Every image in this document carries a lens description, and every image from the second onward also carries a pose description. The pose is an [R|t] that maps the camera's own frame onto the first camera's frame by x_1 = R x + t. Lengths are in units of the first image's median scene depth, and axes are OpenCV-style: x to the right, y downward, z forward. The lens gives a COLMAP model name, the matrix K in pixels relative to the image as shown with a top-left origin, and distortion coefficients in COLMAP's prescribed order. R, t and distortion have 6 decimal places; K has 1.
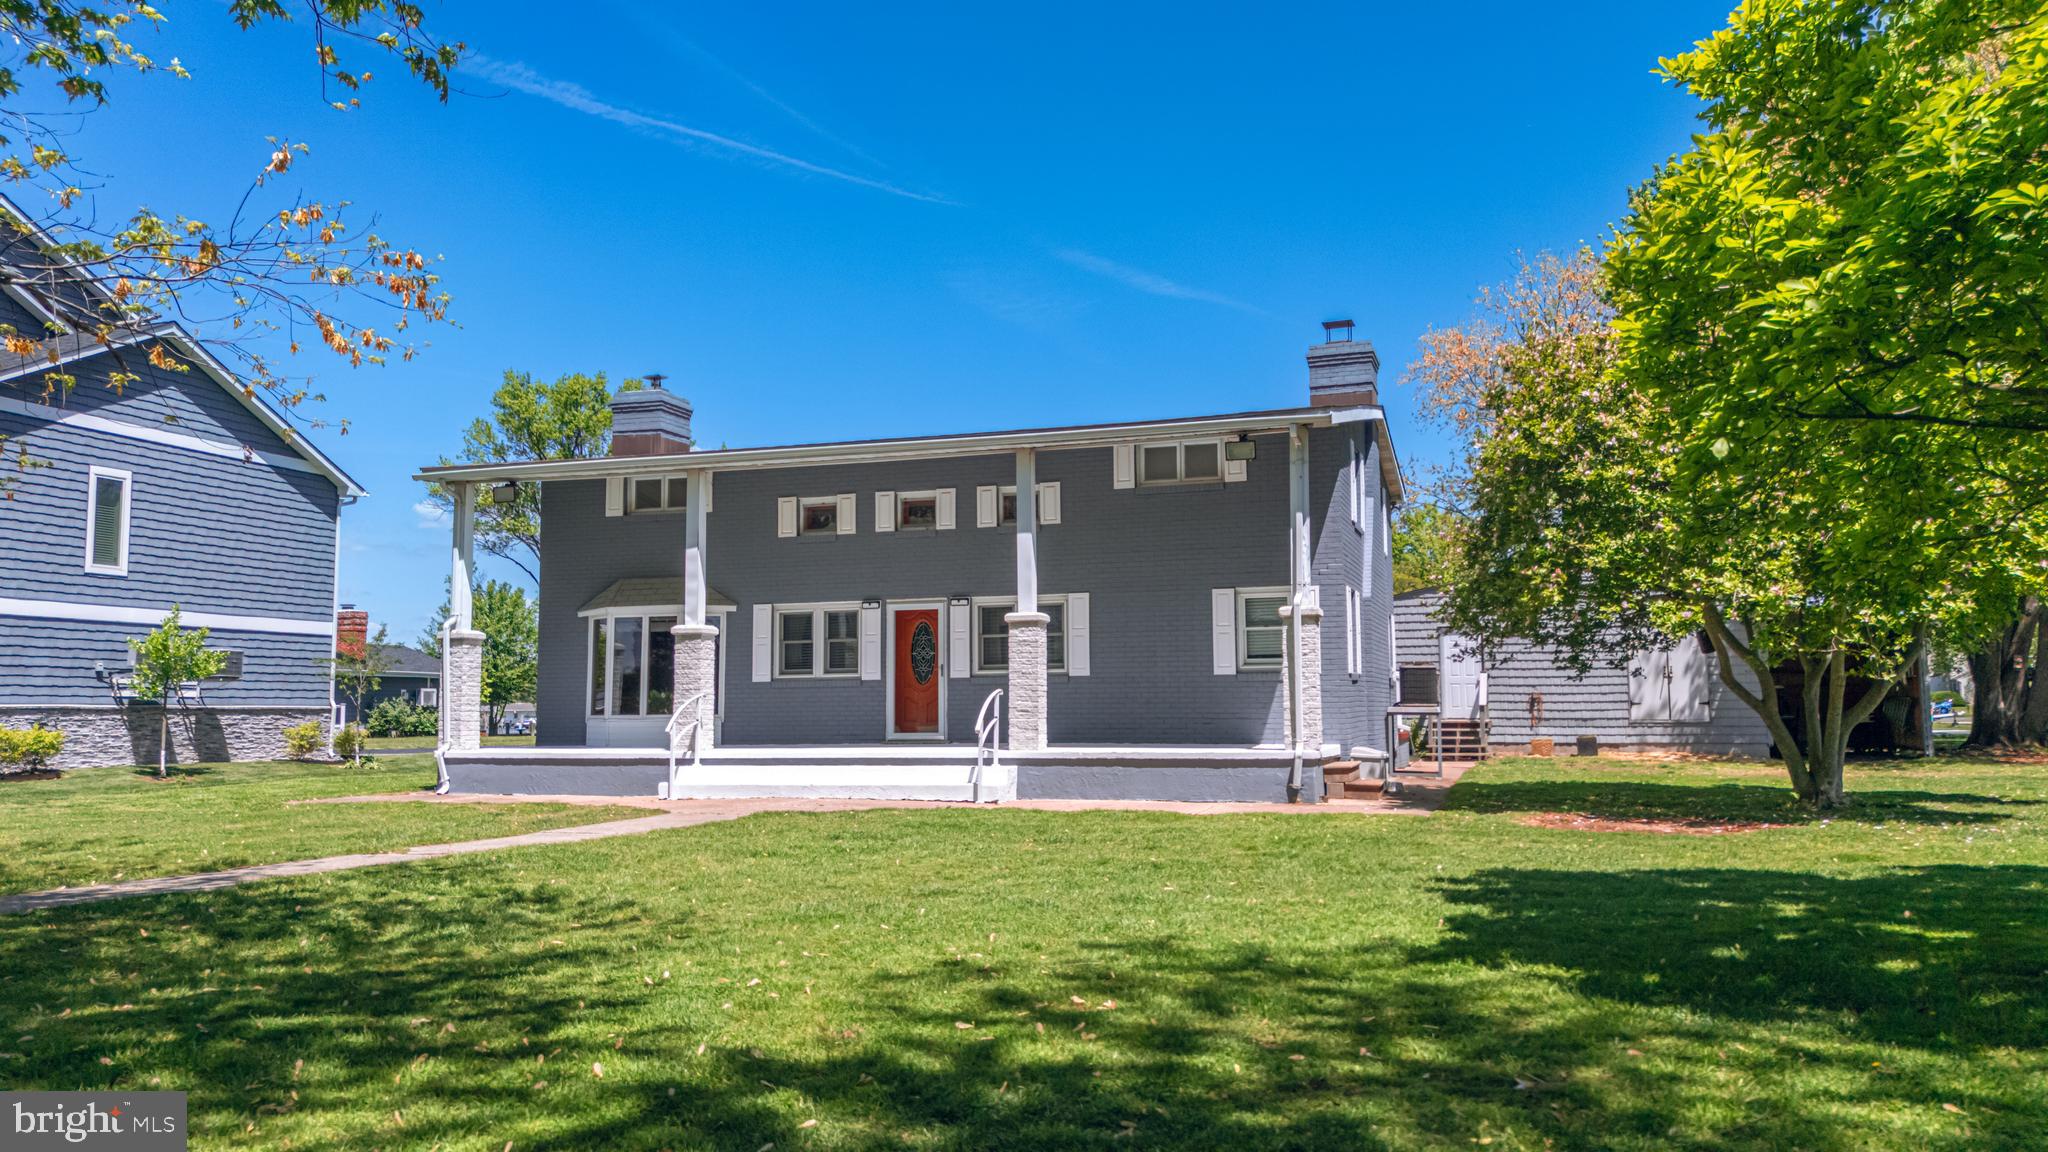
lens RADIAL K [[1513.5, 0, 1034.5], [0, 1513.5, 579.0], [0, 0, 1]] dist [0.069622, -0.066274]
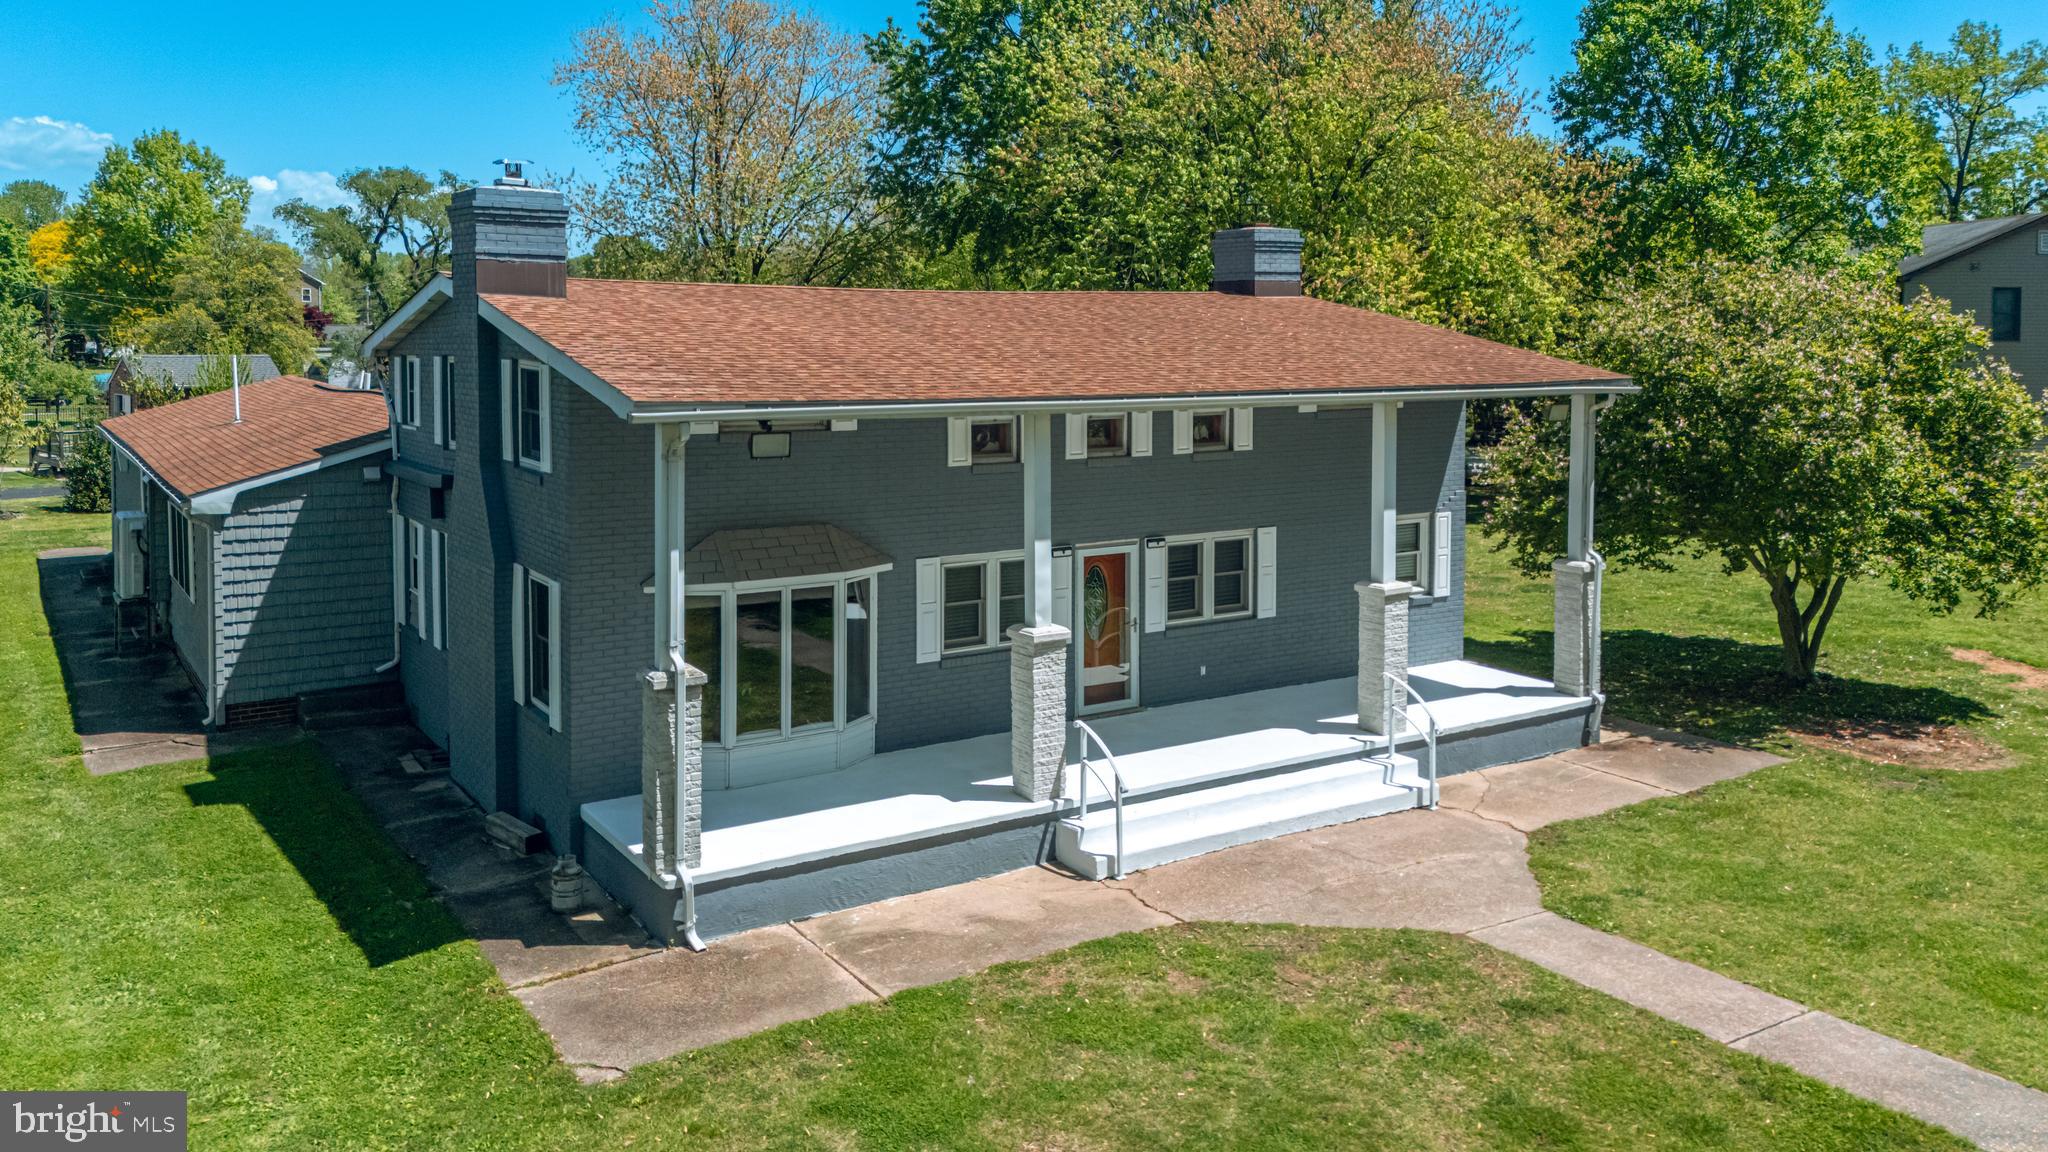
lens RADIAL K [[1513.5, 0, 975.7], [0, 1513.5, 442.1], [0, 0, 1]] dist [0.069622, -0.066274]
pose [[0.620957, -0.052957, 0.782054, -0.748554], [-0.075705, 0.988999, 0.127081, -0.135938], [-0.780180, -0.138117, 0.610116, 0.559172]]
